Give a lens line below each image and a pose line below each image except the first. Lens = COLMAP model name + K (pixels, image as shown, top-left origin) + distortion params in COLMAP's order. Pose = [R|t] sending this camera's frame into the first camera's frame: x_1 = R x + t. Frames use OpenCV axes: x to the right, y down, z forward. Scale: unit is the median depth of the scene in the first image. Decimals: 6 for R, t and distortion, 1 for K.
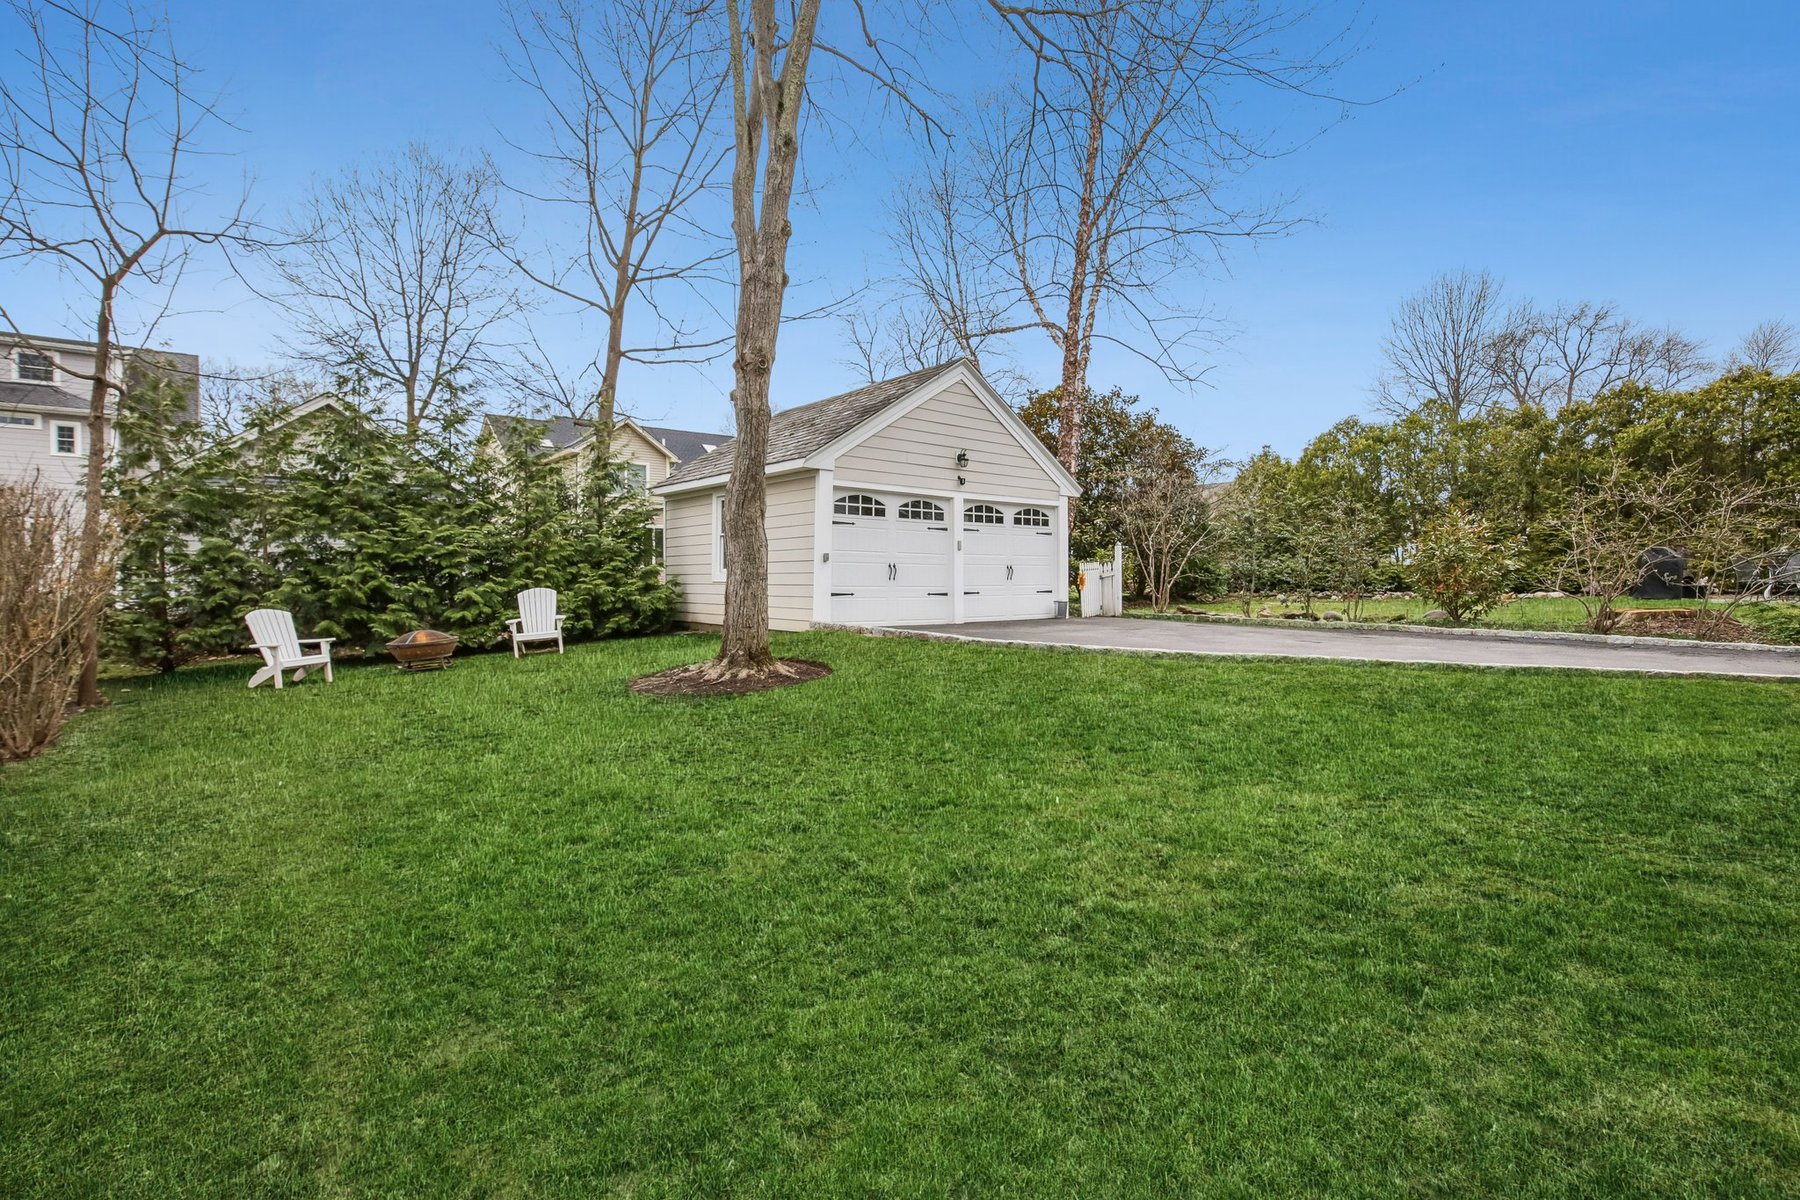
lens RADIAL K [[840.2, 0, 892.8], [0, 840.2, 610.1], [0, 0, 1]] dist [-0.001870, -0.000080]
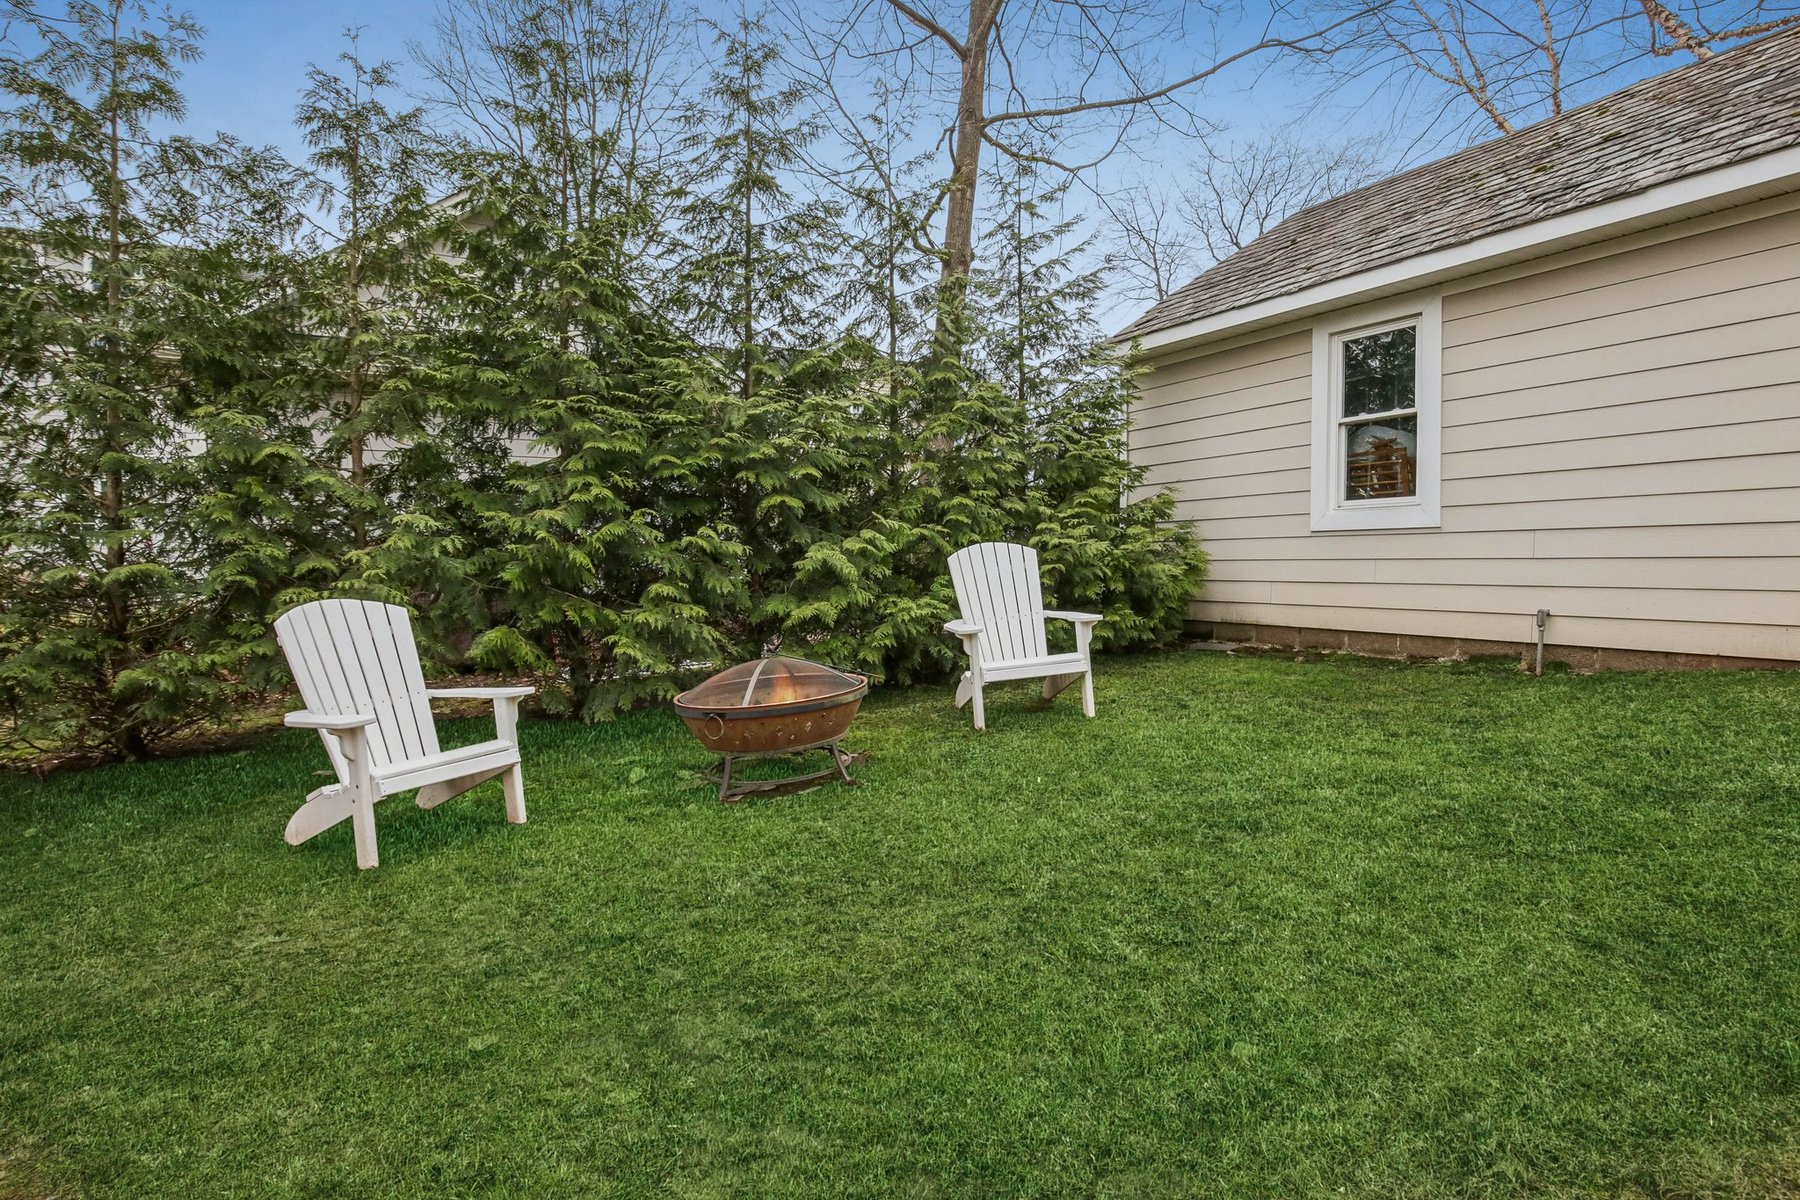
lens RADIAL K [[905.2, 0, 905.4], [0, 905.2, 582.2], [0, 0, 1]] dist [0.004299, 0.000342]
pose [[0.990079, -0.004802, -0.140429, -0.431537], [0.003111, 0.999920, -0.012253, -0.002636], [0.140476, 0.011694, 0.990015, 0.614520]]
